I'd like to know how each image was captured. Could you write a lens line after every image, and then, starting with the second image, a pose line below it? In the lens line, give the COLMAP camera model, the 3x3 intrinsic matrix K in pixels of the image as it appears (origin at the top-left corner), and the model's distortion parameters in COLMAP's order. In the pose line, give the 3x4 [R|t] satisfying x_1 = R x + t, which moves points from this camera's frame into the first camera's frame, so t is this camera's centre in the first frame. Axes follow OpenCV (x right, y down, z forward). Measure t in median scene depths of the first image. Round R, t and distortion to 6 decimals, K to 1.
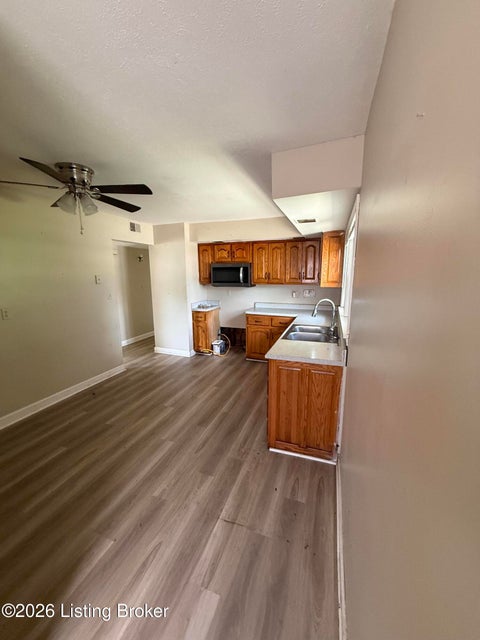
lens RADIAL K [[255.5, 0, 240.0], [0, 255.5, 320.0], [0, 0, 1]] dist [-0.001725, -0.000192]
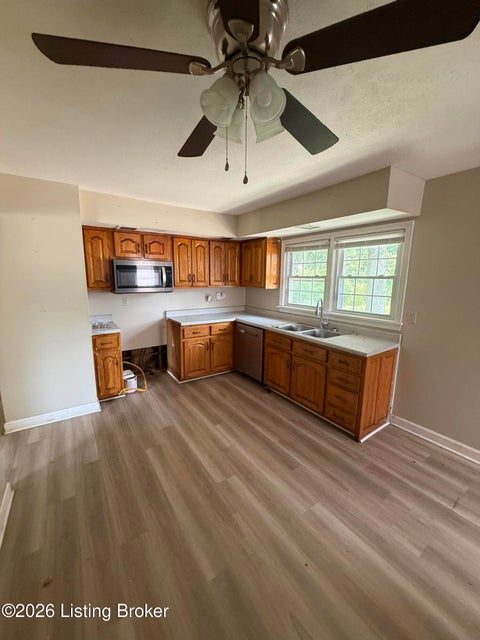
lens RADIAL K [[255.5, 0, 240.0], [0, 255.5, 320.0], [0, 0, 1]] dist [-0.001725, -0.000192]
pose [[0.584860, -0.132791, 0.800191, -0.516100], [0.135802, 0.988614, 0.064801, -0.071746], [-0.799685, 0.070768, 0.596234, 0.393989]]
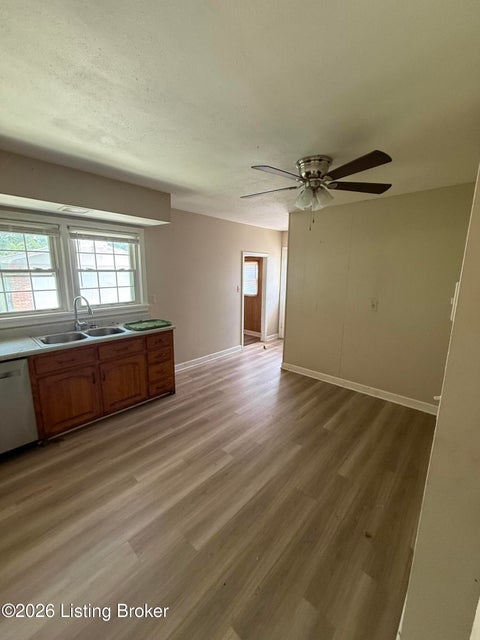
lens RADIAL K [[255.5, 0, 240.0], [0, 255.5, 320.0], [0, 0, 1]] dist [-0.001725, -0.000192]
pose [[-0.923485, -0.075706, 0.376091, -0.395294], [0.065195, 0.935106, 0.348319, -0.191241], [-0.378055, 0.346187, -0.858621, 1.051963]]
